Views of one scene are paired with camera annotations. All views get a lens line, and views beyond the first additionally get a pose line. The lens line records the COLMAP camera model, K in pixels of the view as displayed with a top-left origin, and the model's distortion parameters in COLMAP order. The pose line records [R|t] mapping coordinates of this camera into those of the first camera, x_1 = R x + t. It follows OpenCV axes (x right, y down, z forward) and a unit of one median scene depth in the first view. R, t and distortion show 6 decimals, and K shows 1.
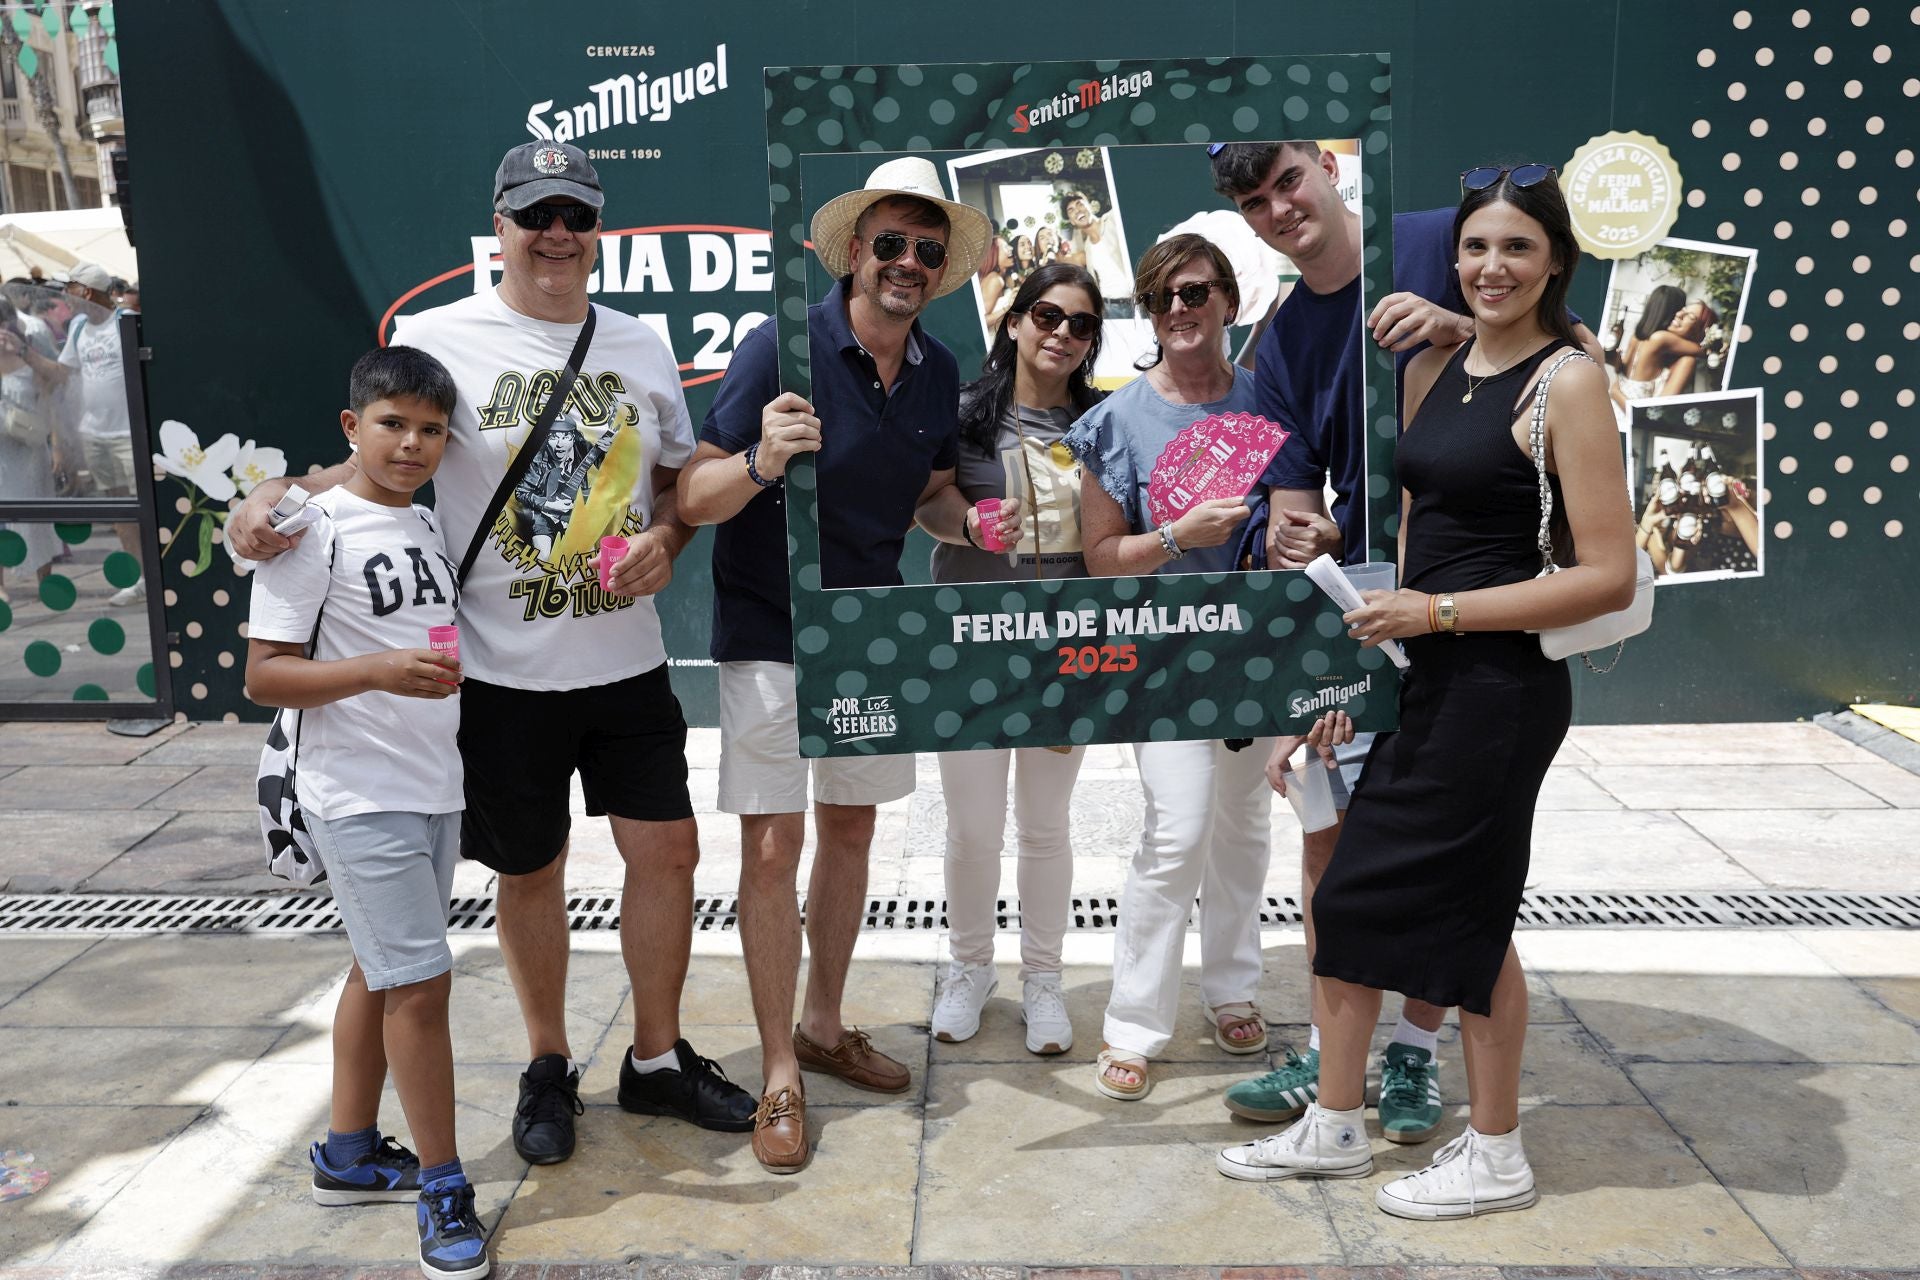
lens RADIAL K [[1744.1, 0, 948.4], [0, 1744.1, 634.7], [0, 0, 1]] dist [-0.047430, 0.114577]
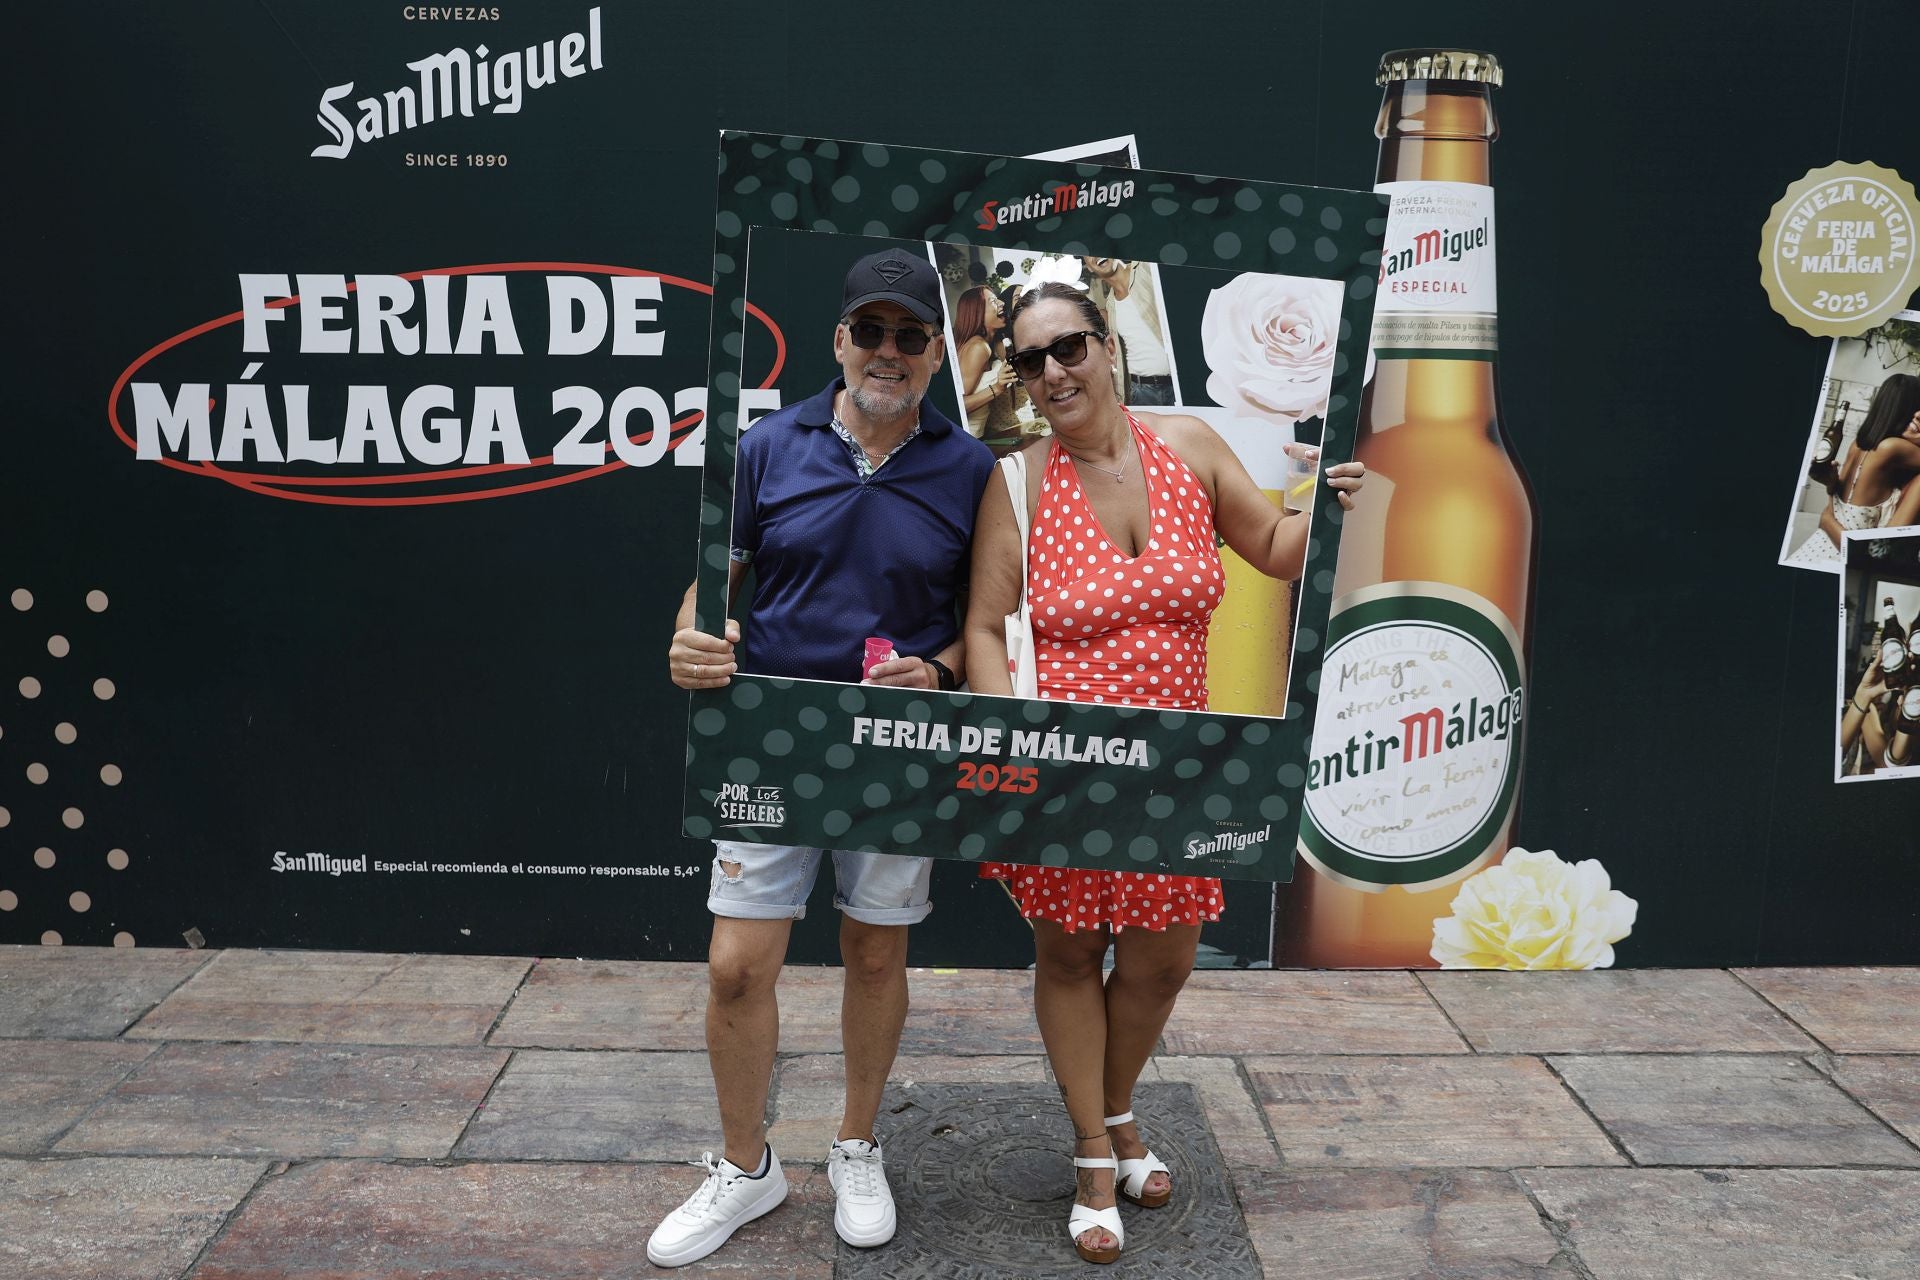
lens RADIAL K [[1565.2, 0, 948.5], [0, 1565.2, 636.2], [0, 0, 1]] dist [-0.079160, 0.103458]
pose [[0.999321, 0.013567, 0.034269, -0.005744], [-0.012999, 0.999776, -0.016724, -0.075895], [-0.034489, 0.016267, 0.999273, 0.370030]]
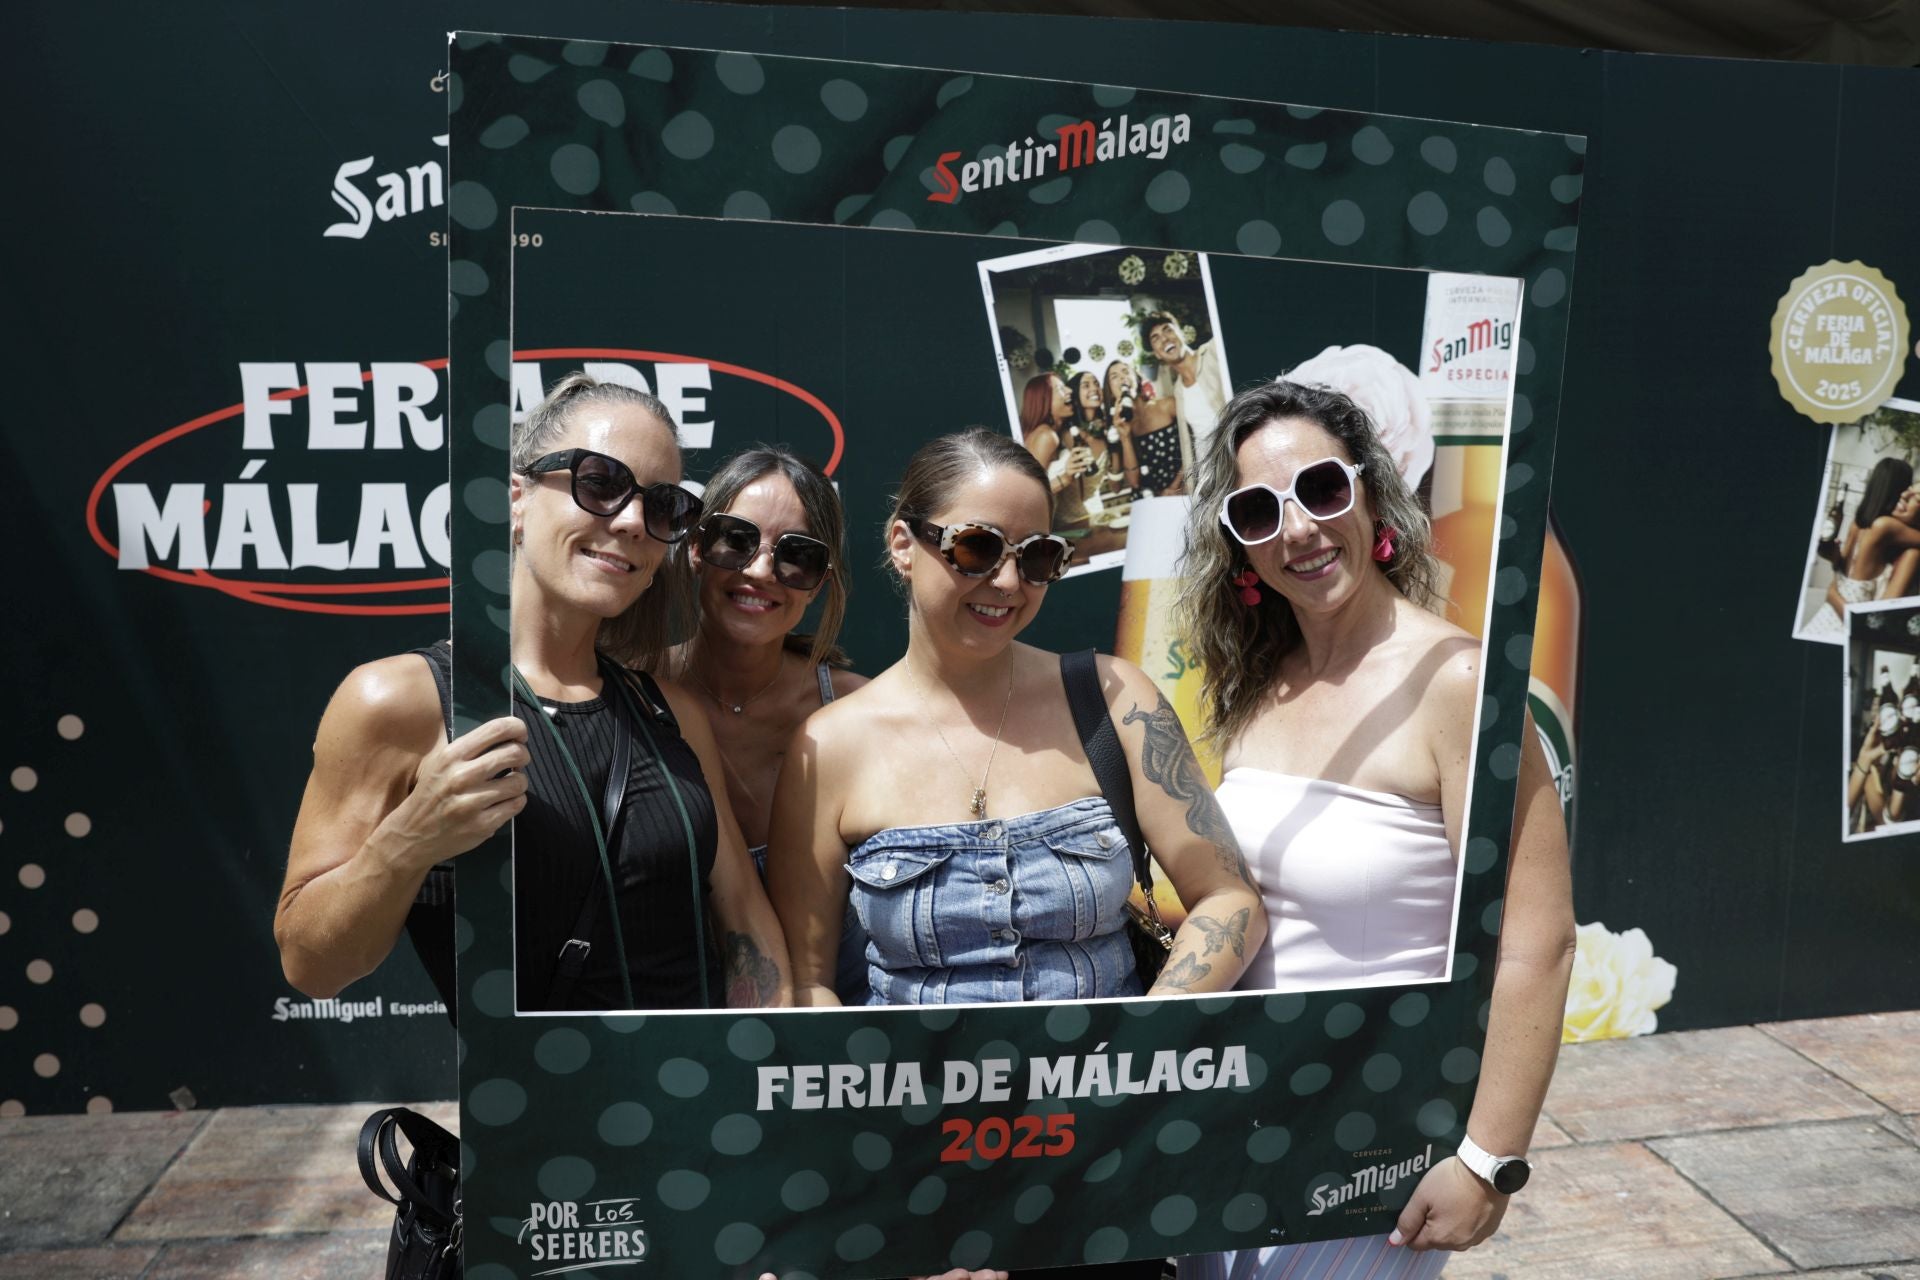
lens RADIAL K [[1365.6, 0, 955.5], [0, 1365.6, 607.2], [0, 0, 1]] dist [-0.116555, 0.087225]
pose [[0.987191, -0.007761, 0.159353, -0.094022], [0.019706, 0.997099, -0.073516, -0.099379], [-0.158321, 0.075715, 0.984481, 0.490055]]
